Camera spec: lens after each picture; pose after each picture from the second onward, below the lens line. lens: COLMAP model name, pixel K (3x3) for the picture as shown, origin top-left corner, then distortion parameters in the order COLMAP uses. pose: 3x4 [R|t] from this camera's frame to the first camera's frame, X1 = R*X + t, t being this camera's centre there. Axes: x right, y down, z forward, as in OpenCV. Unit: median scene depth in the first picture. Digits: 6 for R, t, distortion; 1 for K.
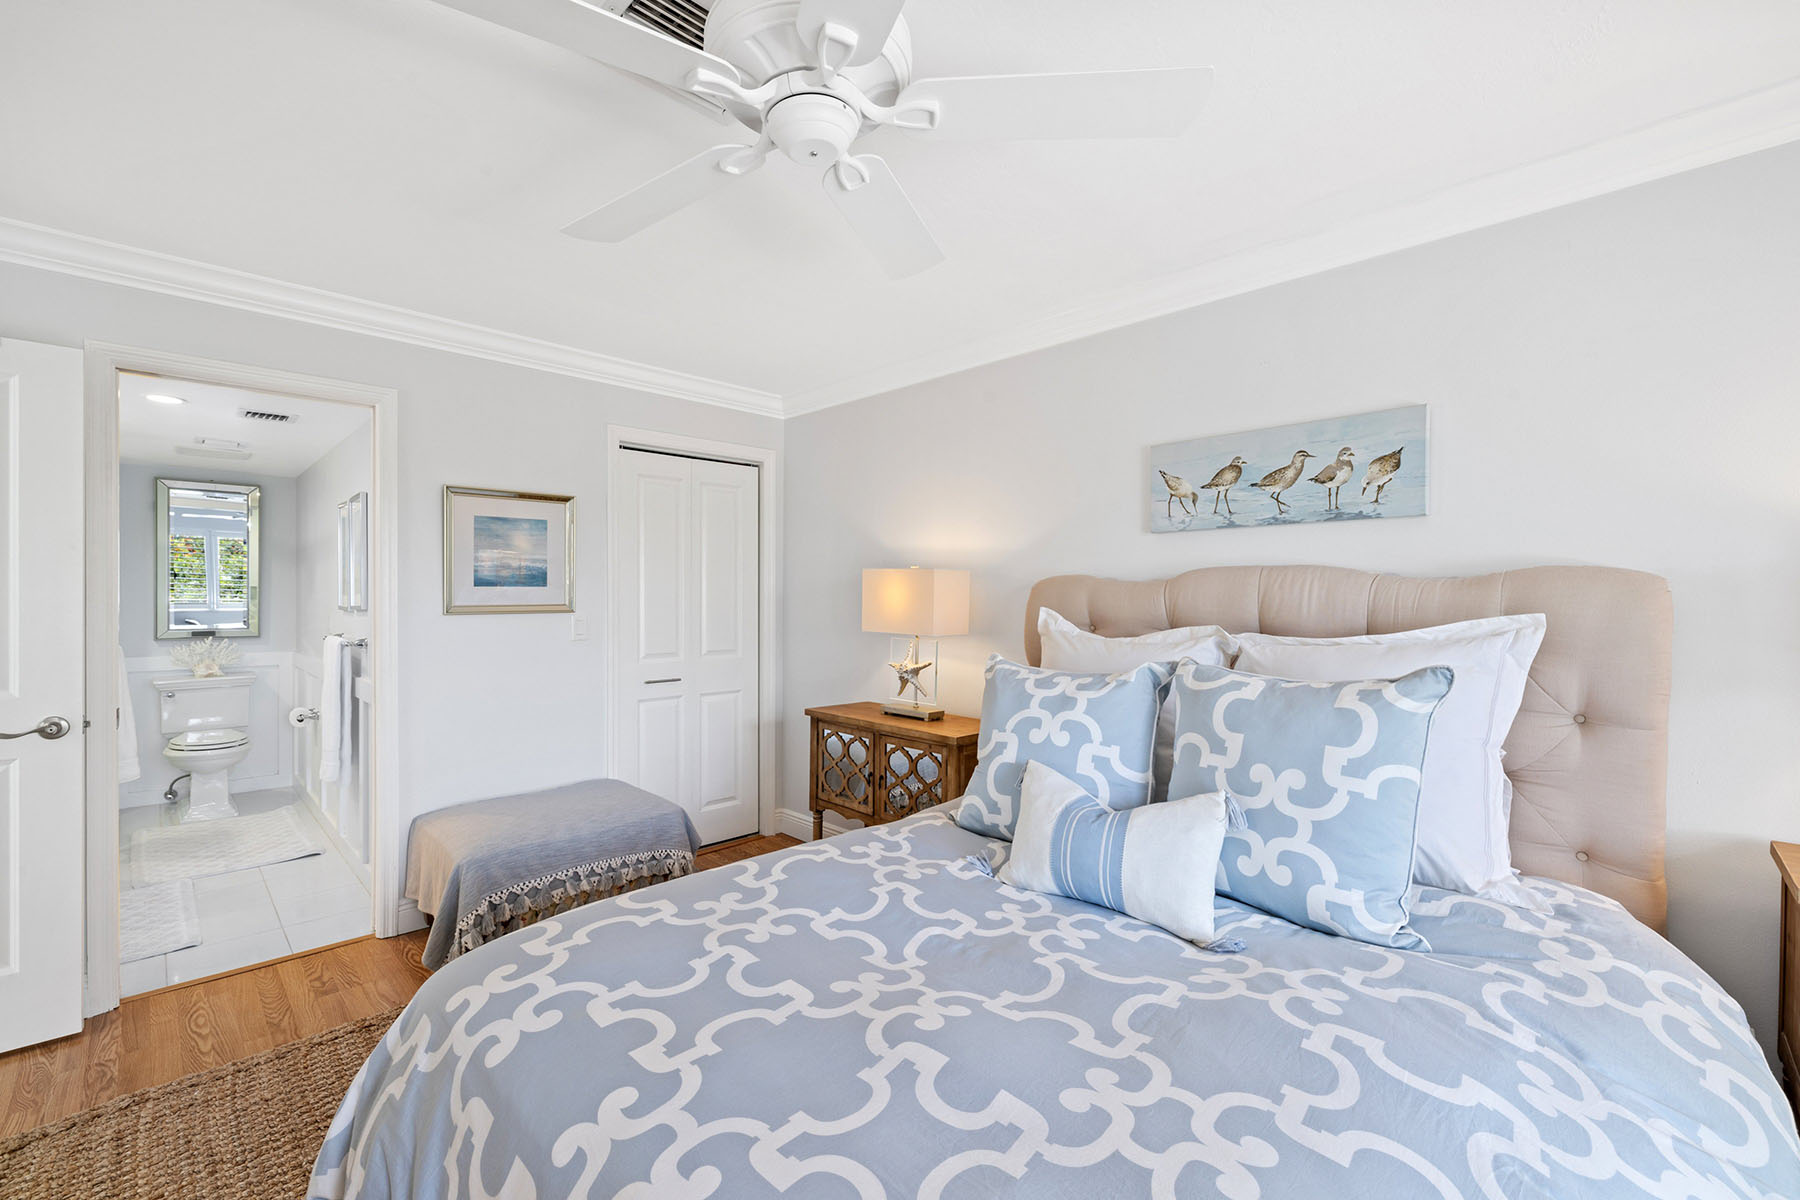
lens RADIAL K [[755.9, 0, 892.5], [0, 755.9, 589.6], [0, 0, 1]] dist [0.001148, 0.000157]
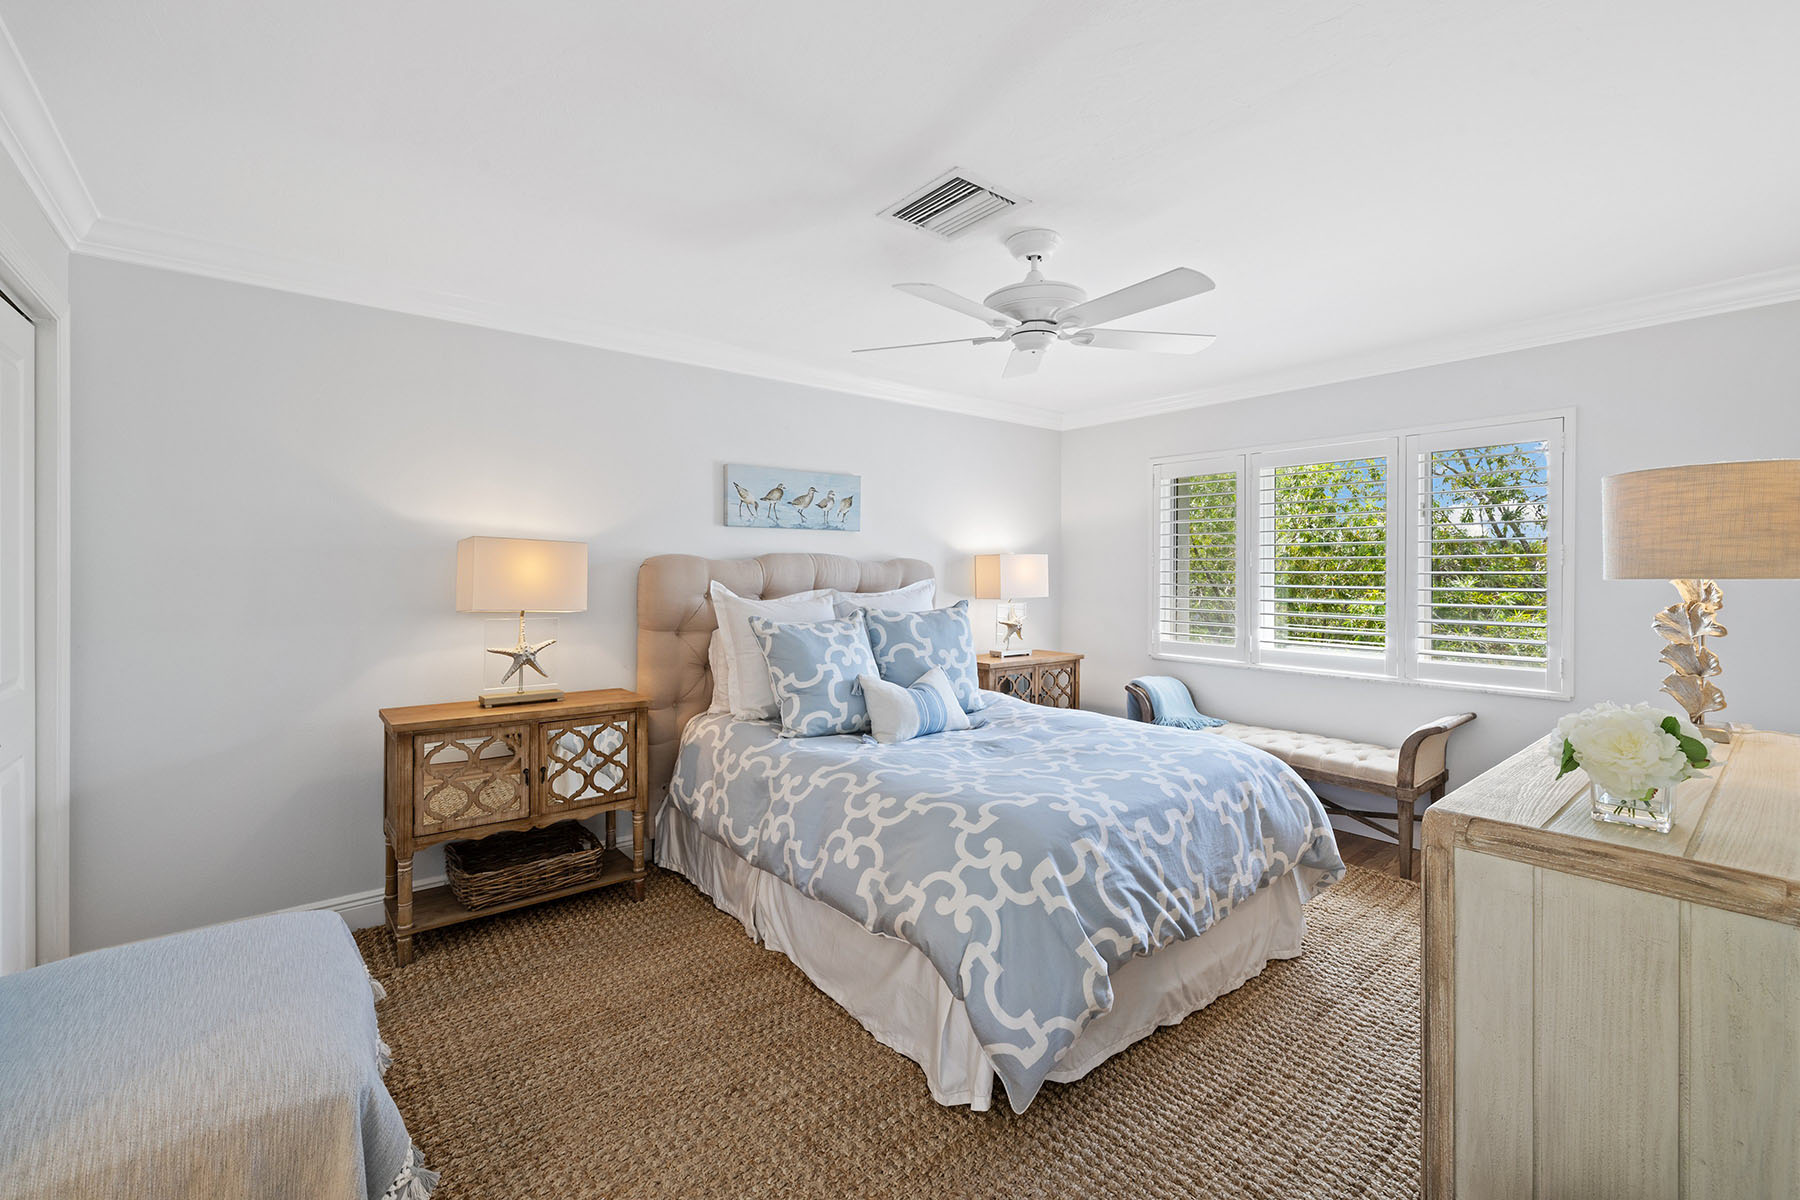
lens RADIAL K [[755.9, 0, 892.5], [0, 755.9, 589.6], [0, 0, 1]] dist [0.001148, 0.000157]
pose [[0.106200, -0.026036, 0.994004, -1.105735], [-0.007635, 0.999606, 0.026998, 0.001538], [-0.994315, -0.010456, 0.105960, 0.605310]]
